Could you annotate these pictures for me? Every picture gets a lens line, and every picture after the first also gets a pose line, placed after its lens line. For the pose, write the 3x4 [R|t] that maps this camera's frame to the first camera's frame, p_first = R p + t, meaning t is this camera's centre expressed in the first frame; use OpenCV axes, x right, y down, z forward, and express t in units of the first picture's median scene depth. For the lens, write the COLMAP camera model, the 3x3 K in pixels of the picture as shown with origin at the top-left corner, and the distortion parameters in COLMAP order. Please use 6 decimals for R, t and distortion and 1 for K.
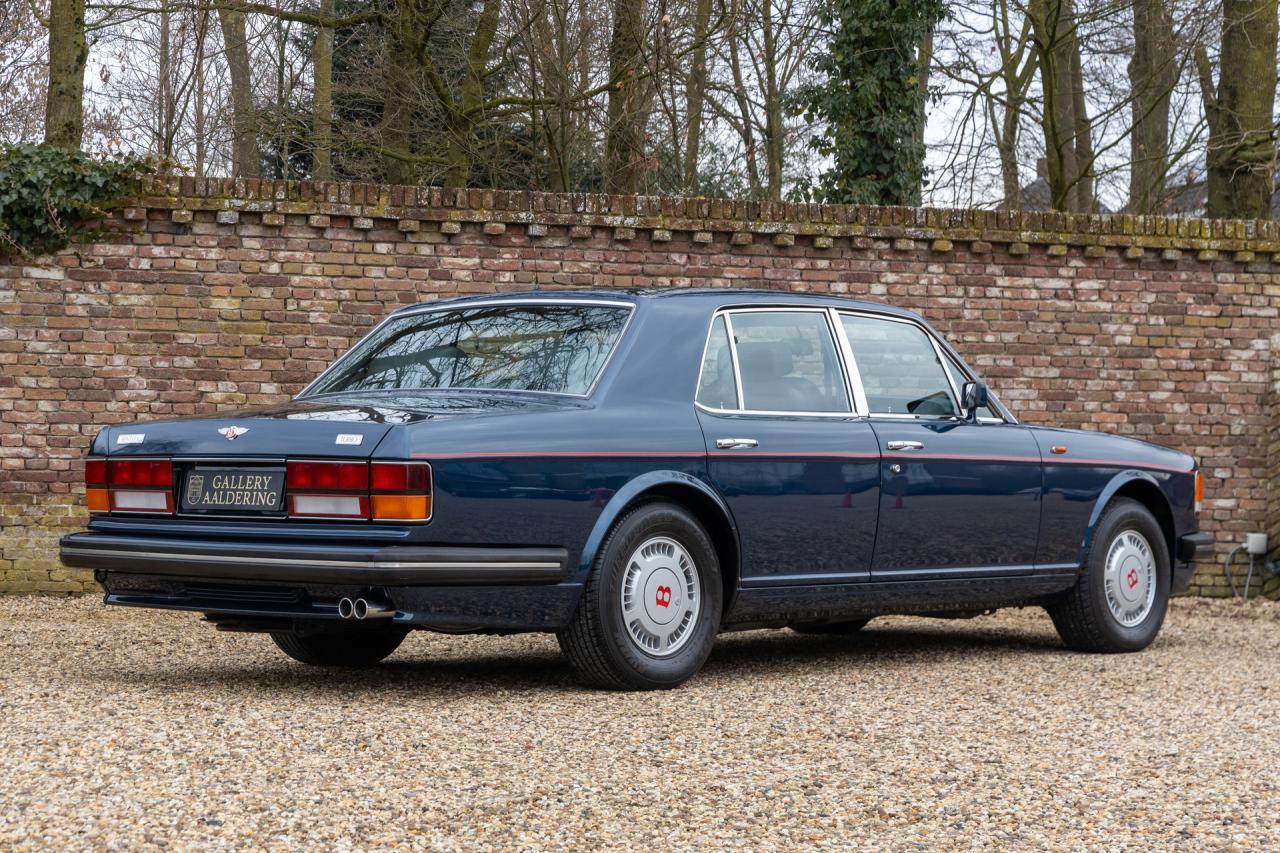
lens RADIAL K [[2825.3, 0, 726.4], [0, 2825.3, 427.6], [0, 0, 1]] dist [0.007550, -0.221687]
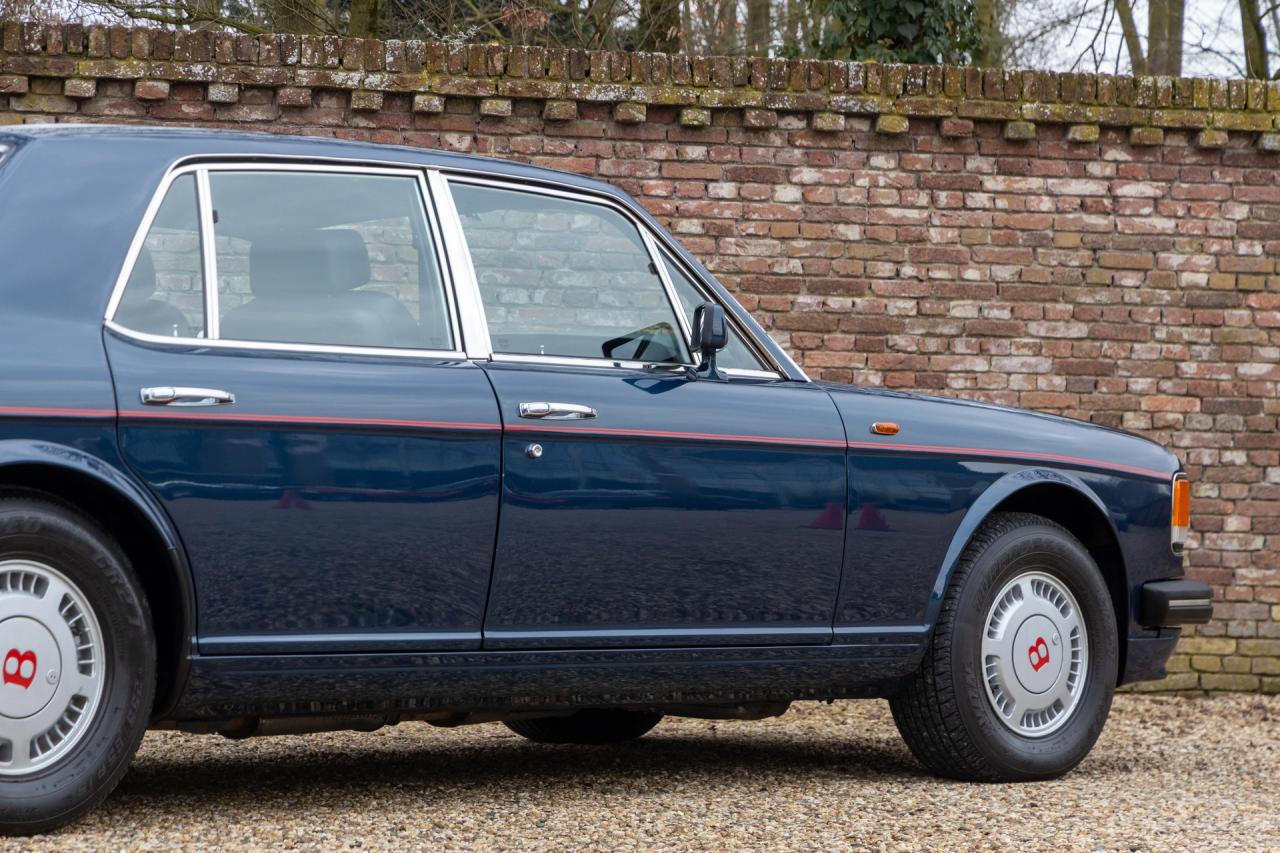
lens RADIAL K [[3805.5, 0, 746.7], [0, 3805.5, 427.8], [0, 0, 1]] dist [0.033132, 0.095191]
pose [[0.997257, 0.007058, -0.073673, 0.108490], [-0.007899, 0.999907, -0.011140, 0.012329], [0.073588, 0.011691, 0.997220, 0.164171]]
